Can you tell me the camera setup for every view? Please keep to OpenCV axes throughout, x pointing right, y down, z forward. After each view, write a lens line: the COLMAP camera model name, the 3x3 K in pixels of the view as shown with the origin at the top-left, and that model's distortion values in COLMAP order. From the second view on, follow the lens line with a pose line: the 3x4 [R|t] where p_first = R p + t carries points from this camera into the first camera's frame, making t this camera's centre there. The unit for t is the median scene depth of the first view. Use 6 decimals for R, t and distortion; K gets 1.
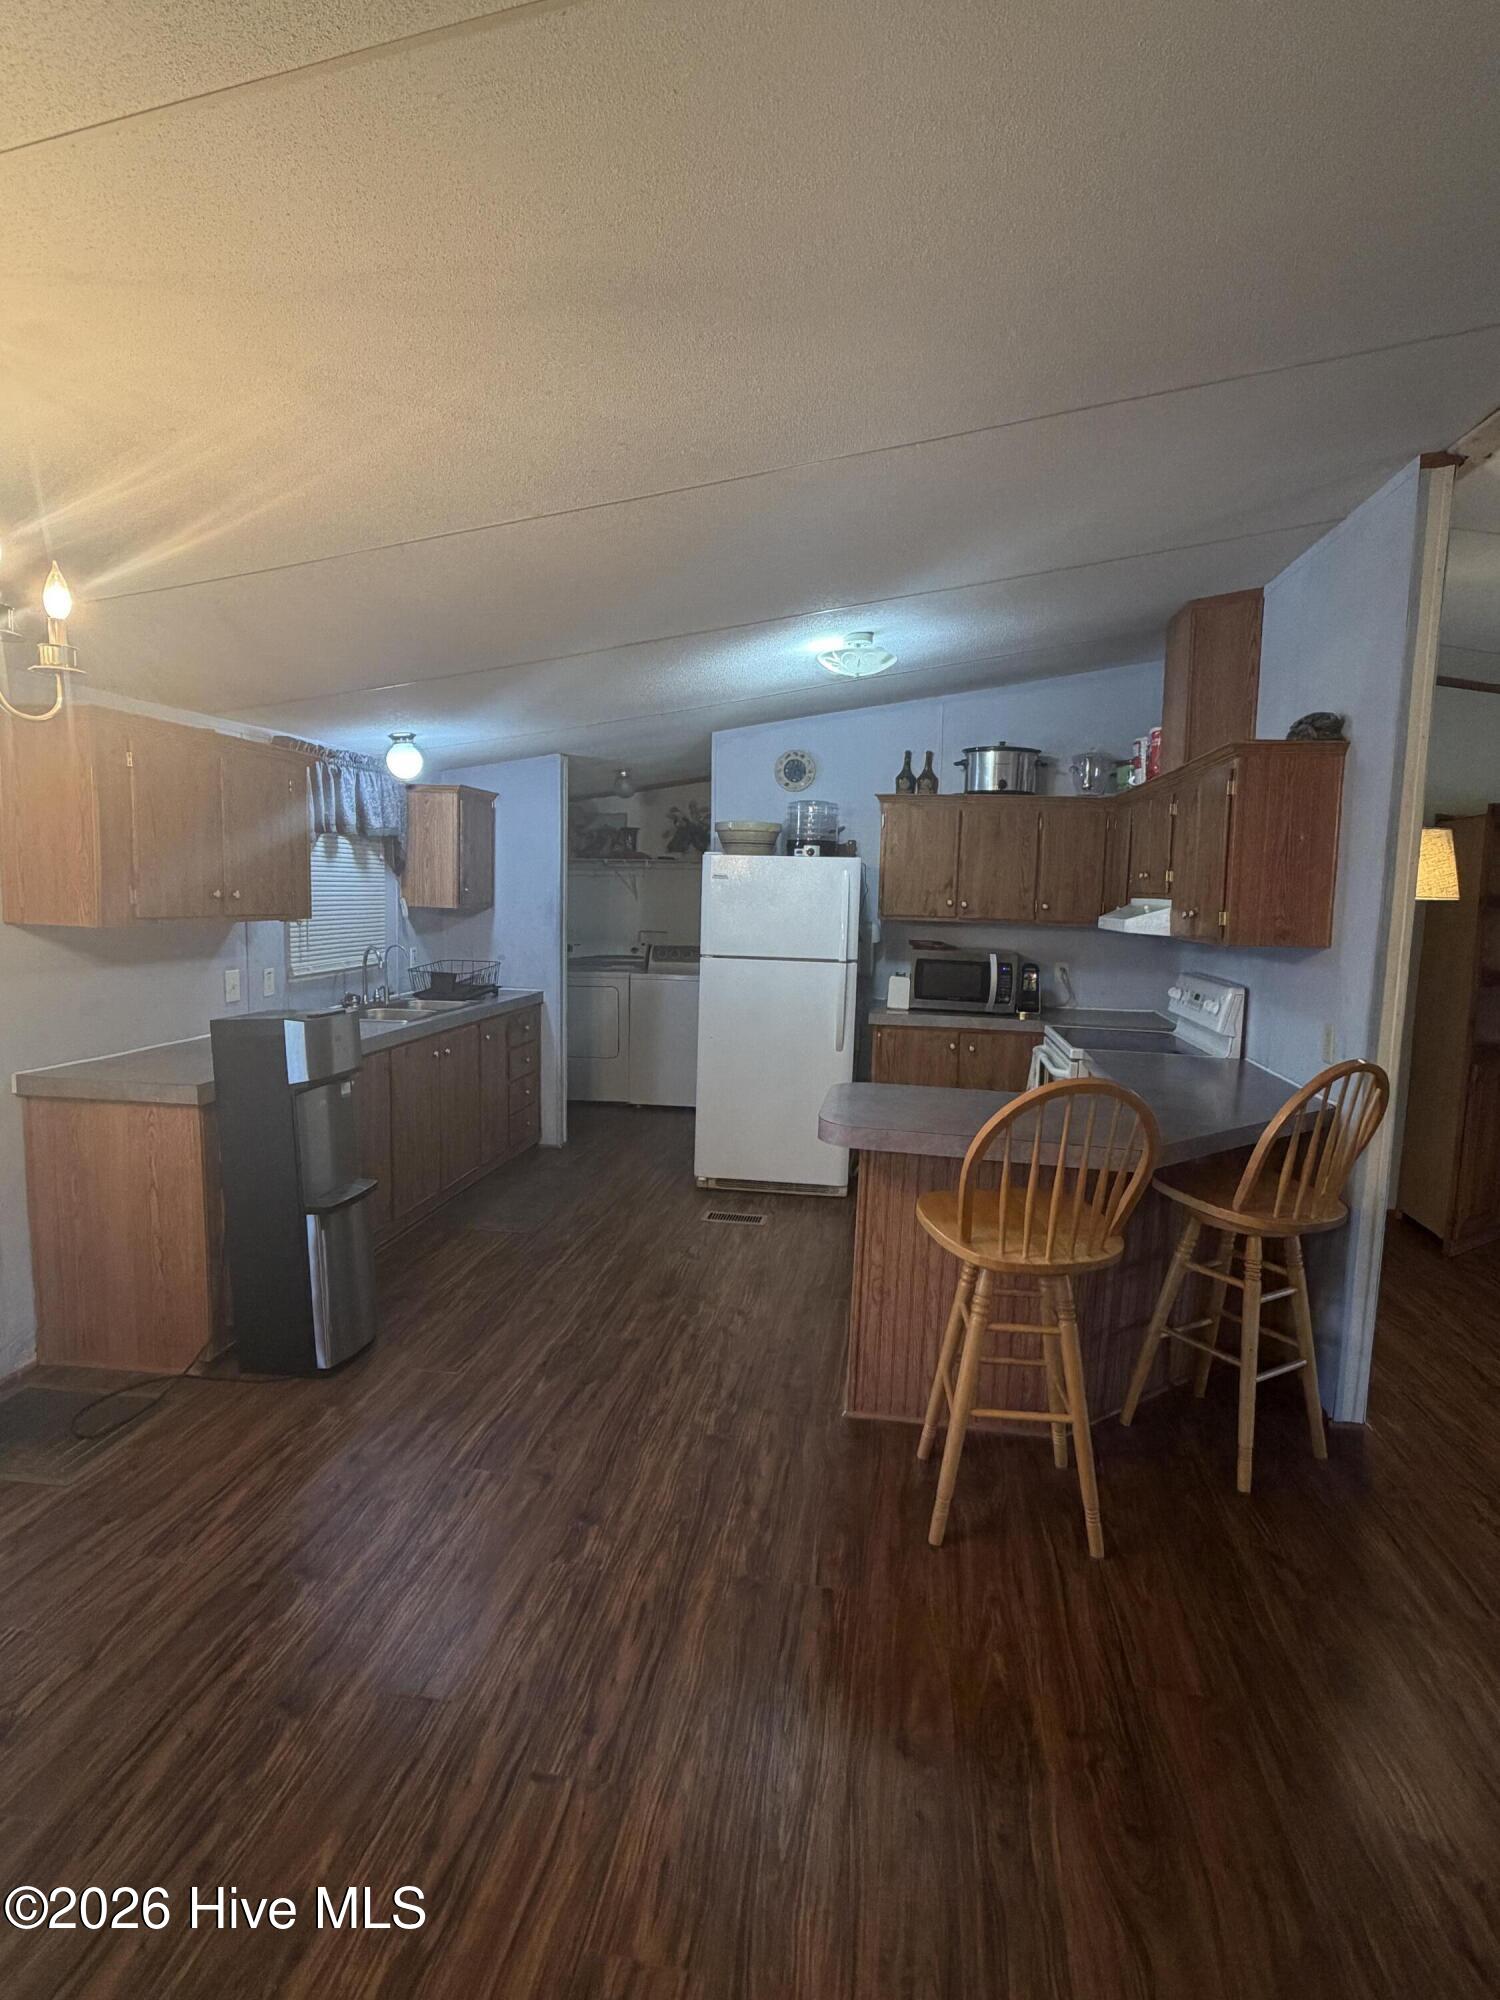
lens RADIAL K [[1014.7, 0, 747.0], [0, 1014.7, 997.4], [0, 0, 1]] dist [-0.000935, -0.000104]
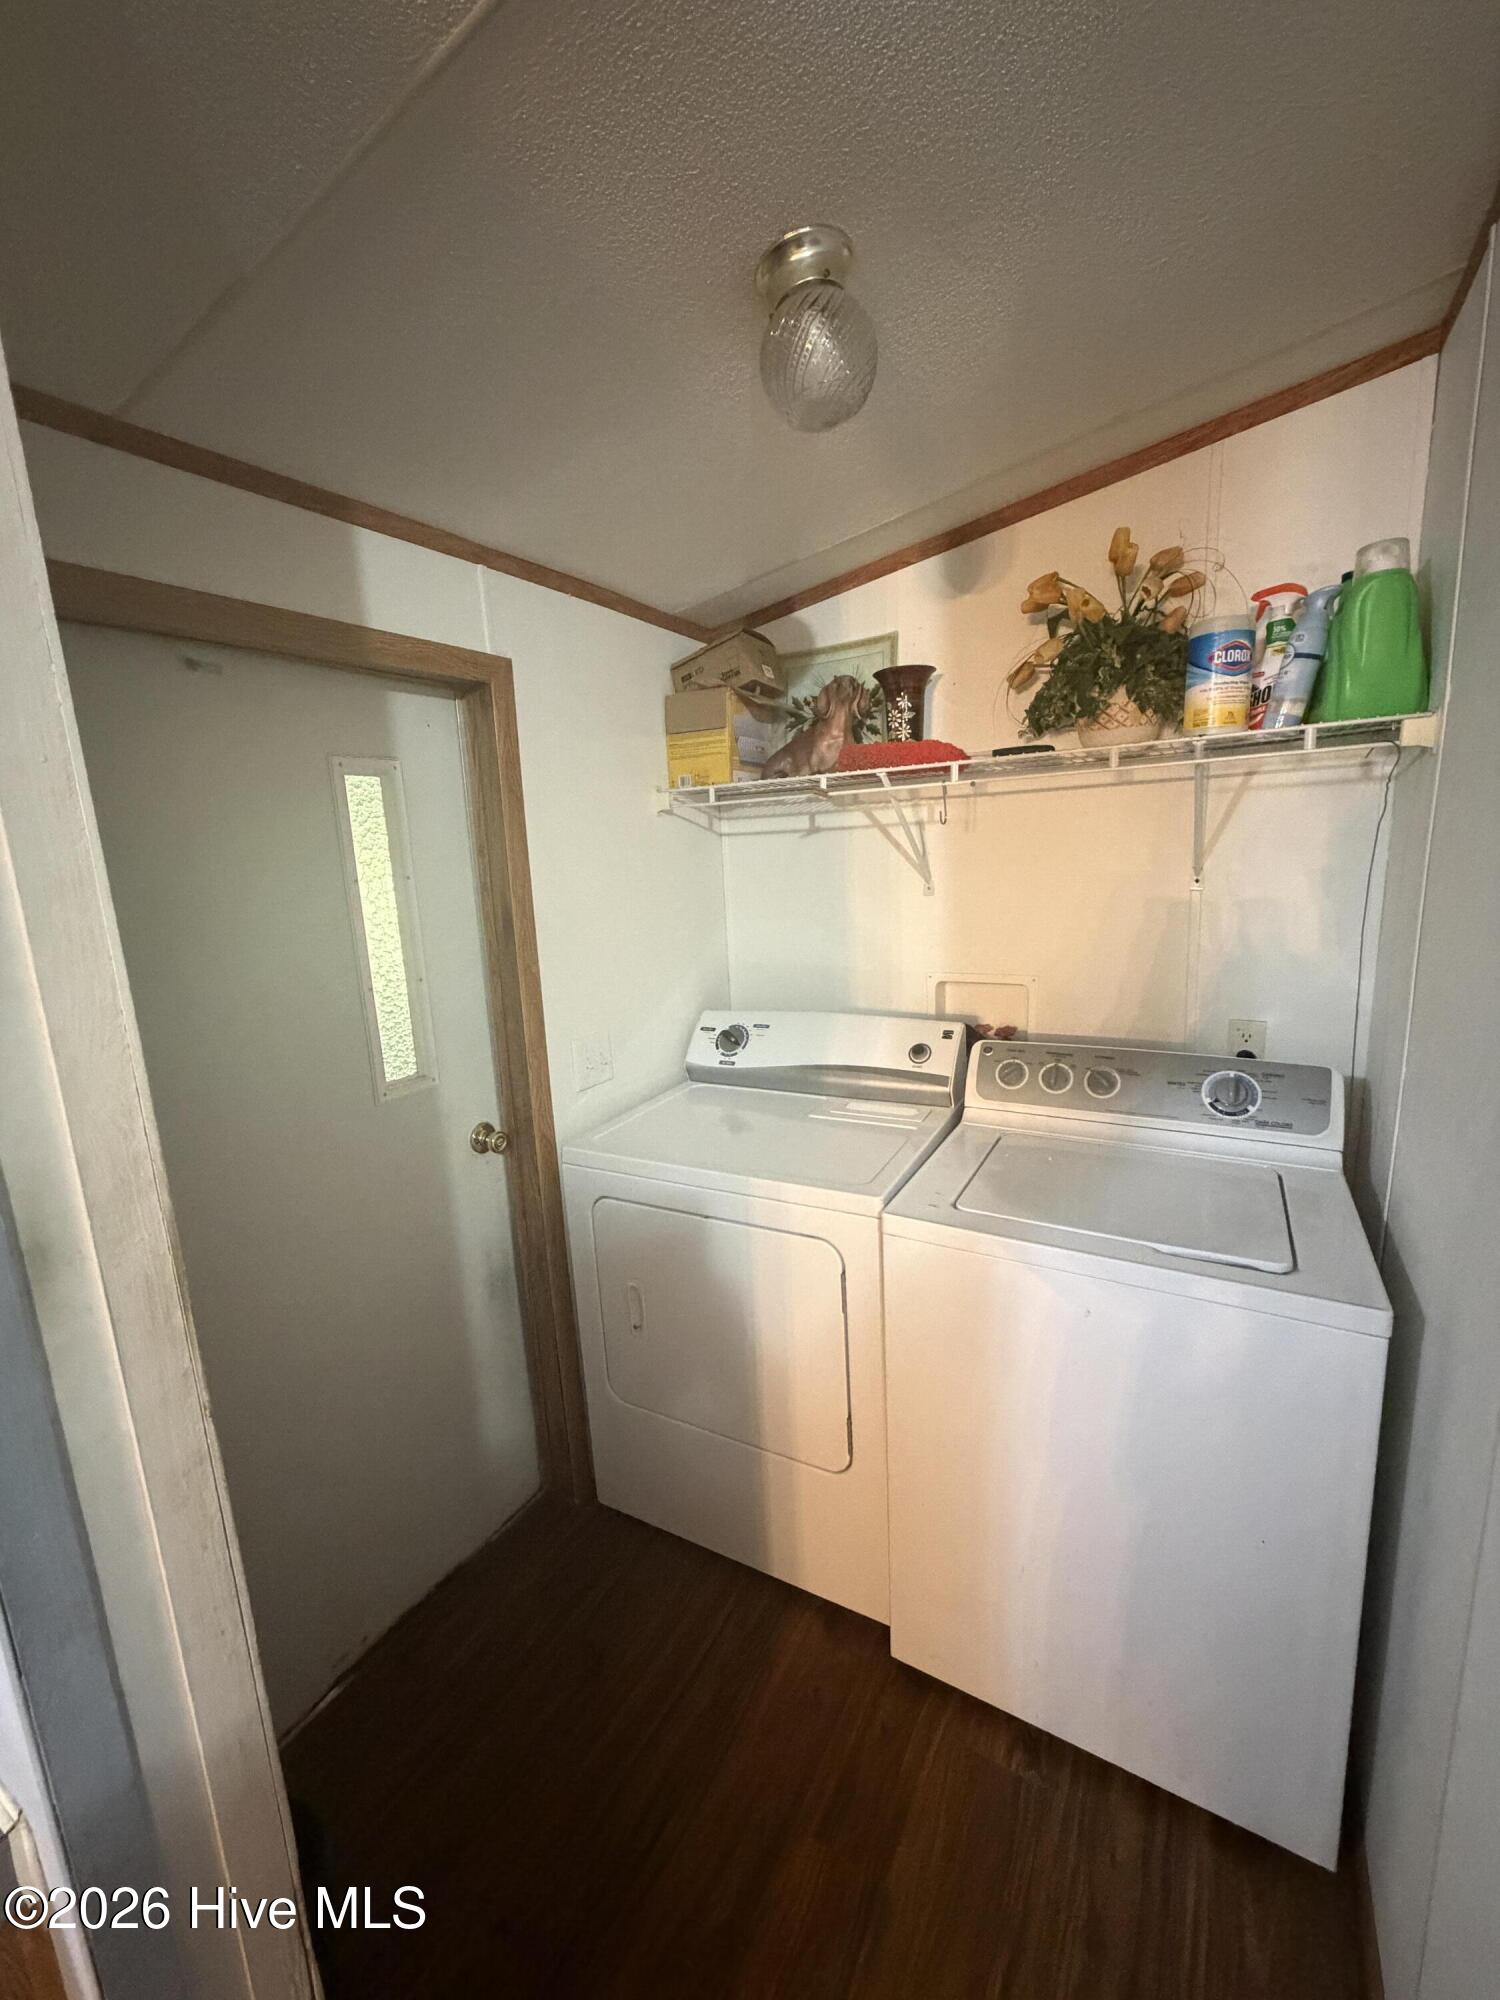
lens RADIAL K [[809.4, 0, 752.6], [0, 809.4, 1000.8], [0, 0, 1]] dist [-0.002758, -0.000013]
pose [[0.936938, 0.005246, -0.349457, -0.056926], [0.023370, 0.996709, 0.077619, -0.067633], [0.348714, -0.080891, 0.933732, 0.596079]]
